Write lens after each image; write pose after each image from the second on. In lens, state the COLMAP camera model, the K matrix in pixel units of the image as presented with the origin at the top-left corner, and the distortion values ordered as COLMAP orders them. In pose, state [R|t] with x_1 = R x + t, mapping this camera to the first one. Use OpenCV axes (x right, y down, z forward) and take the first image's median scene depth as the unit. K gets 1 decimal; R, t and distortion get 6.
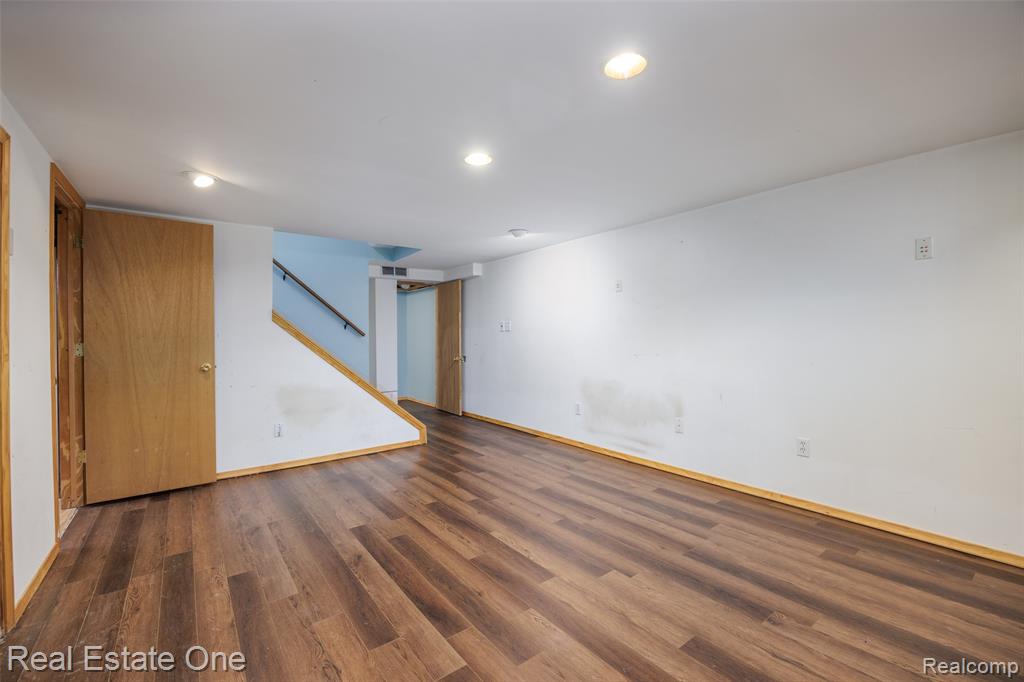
lens RADIAL K [[447.7, 0, 512.0], [0, 447.7, 341.0], [0, 0, 1]] dist [-0.001757, -0.000250]
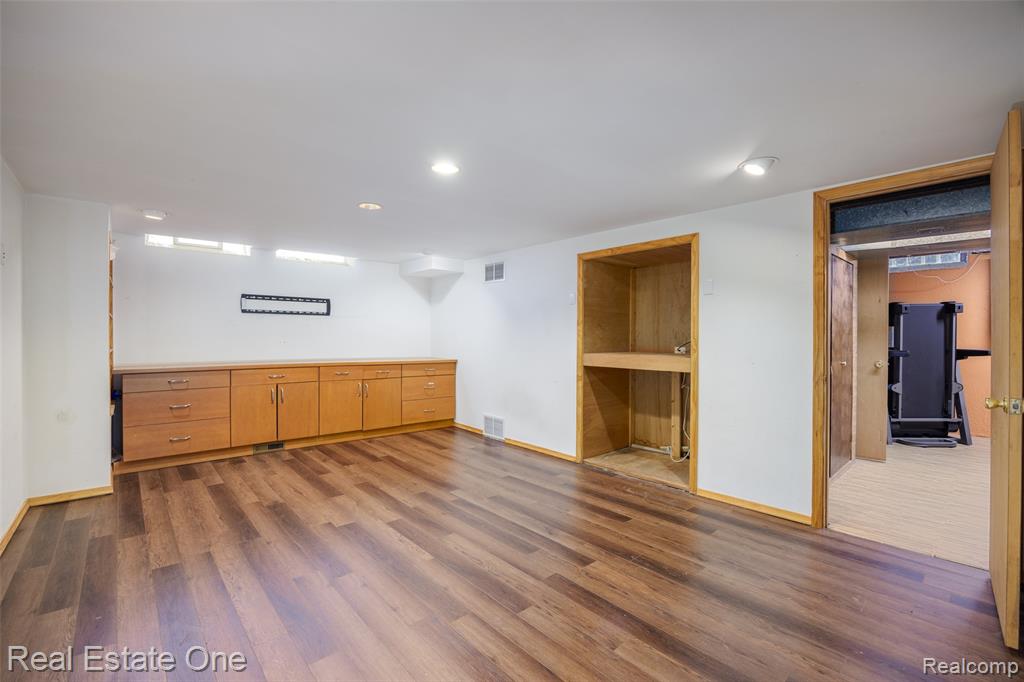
lens RADIAL K [[447.7, 0, 512.0], [0, 447.7, 341.0], [0, 0, 1]] dist [-0.001757, -0.000250]
pose [[-0.996053, 0.003568, -0.088688, -0.140972], [0.002149, 0.999868, 0.016089, -0.027323], [0.088734, 0.015835, -0.995929, 2.096680]]
